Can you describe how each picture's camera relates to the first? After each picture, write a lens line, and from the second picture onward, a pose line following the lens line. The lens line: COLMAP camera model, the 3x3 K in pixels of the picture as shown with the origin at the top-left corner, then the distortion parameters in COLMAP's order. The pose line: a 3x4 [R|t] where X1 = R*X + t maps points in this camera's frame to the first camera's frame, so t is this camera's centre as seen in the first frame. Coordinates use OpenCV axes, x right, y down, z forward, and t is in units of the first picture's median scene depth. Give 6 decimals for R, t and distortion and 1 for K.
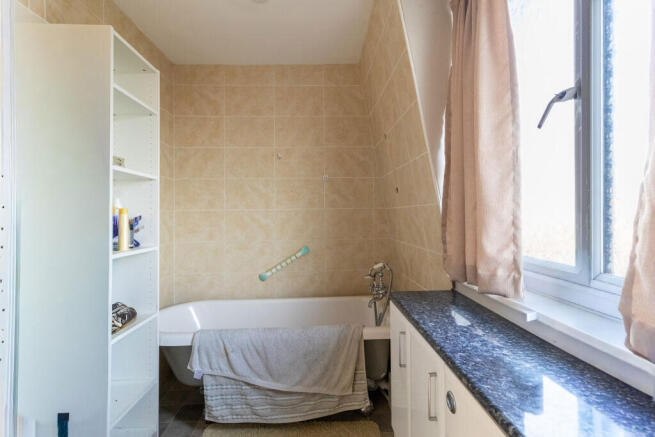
lens RADIAL K [[300.9, 0, 328.3], [0, 300.9, 217.3], [0, 0, 1]] dist [-0.000069, 0.000015]
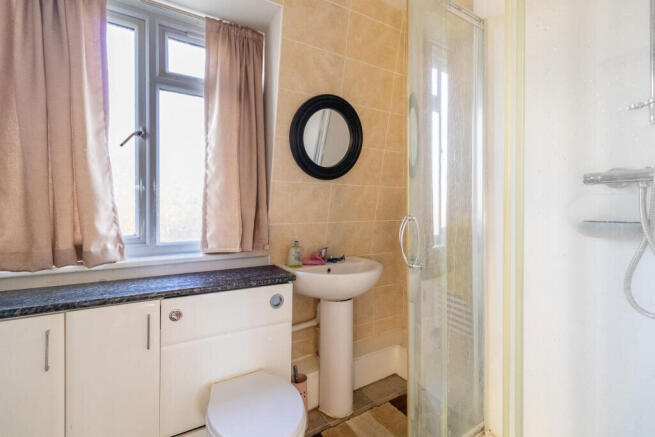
lens RADIAL K [[300.9, 0, 328.3], [0, 300.9, 215.5], [0, 0, 1]] dist [-0.000069, 0.000015]
pose [[-0.484674, -0.010941, 0.874626, -1.094390], [0.008170, 0.999822, 0.017034, 0.032418], [-0.874657, 0.015402, -0.484498, 0.805524]]
